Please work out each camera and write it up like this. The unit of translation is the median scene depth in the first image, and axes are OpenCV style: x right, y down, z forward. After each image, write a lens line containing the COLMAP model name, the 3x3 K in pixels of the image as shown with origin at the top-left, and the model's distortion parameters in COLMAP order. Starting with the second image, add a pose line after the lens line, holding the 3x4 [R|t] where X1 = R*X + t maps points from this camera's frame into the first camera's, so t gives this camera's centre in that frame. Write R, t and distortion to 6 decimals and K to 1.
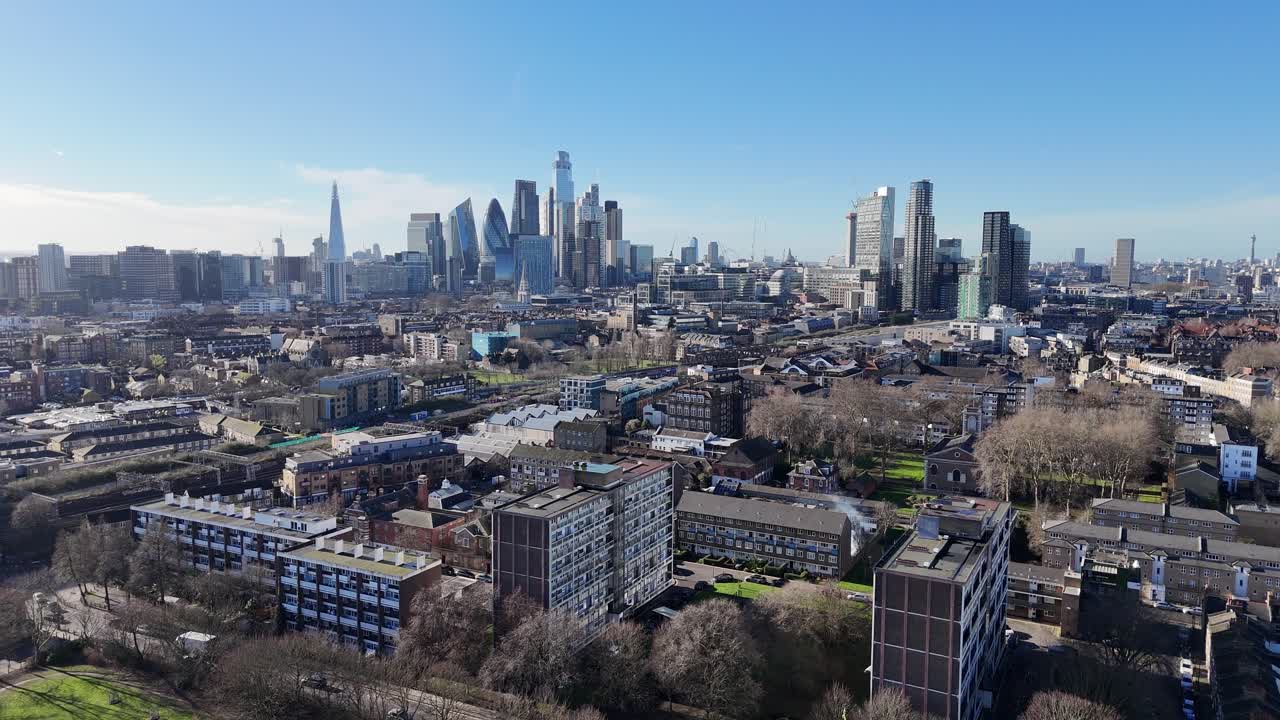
lens RADIAL K [[949.9, 0, 638.9], [0, 949.9, 358.4], [0, 0, 1]] dist [0.002301, -0.001252]
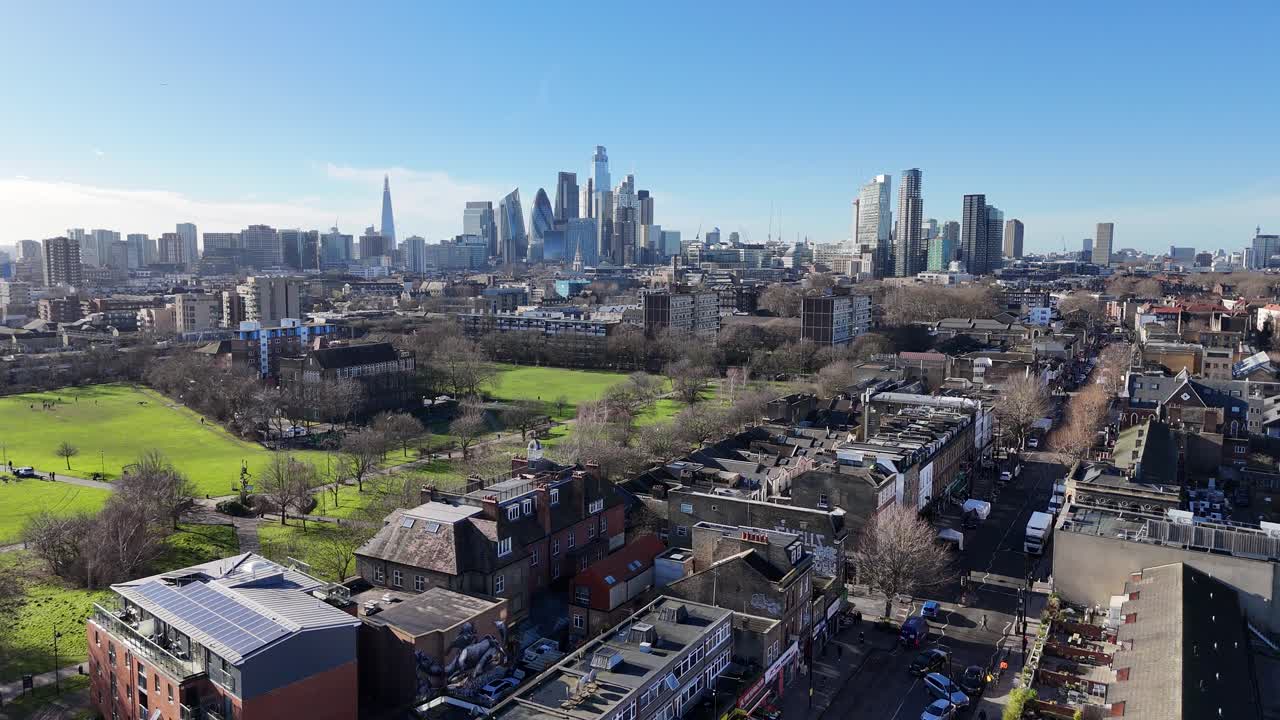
lens RADIAL K [[949.9, 0, 640.9], [0, 949.9, 360.3], [0, 0, 1]] dist [0.002301, -0.001252]
pose [[0.999826, 0.000647, -0.018660, -0.015329], [-0.000548, 0.999986, 0.005306, 0.038670], [0.018663, -0.005295, 0.999812, -0.163028]]
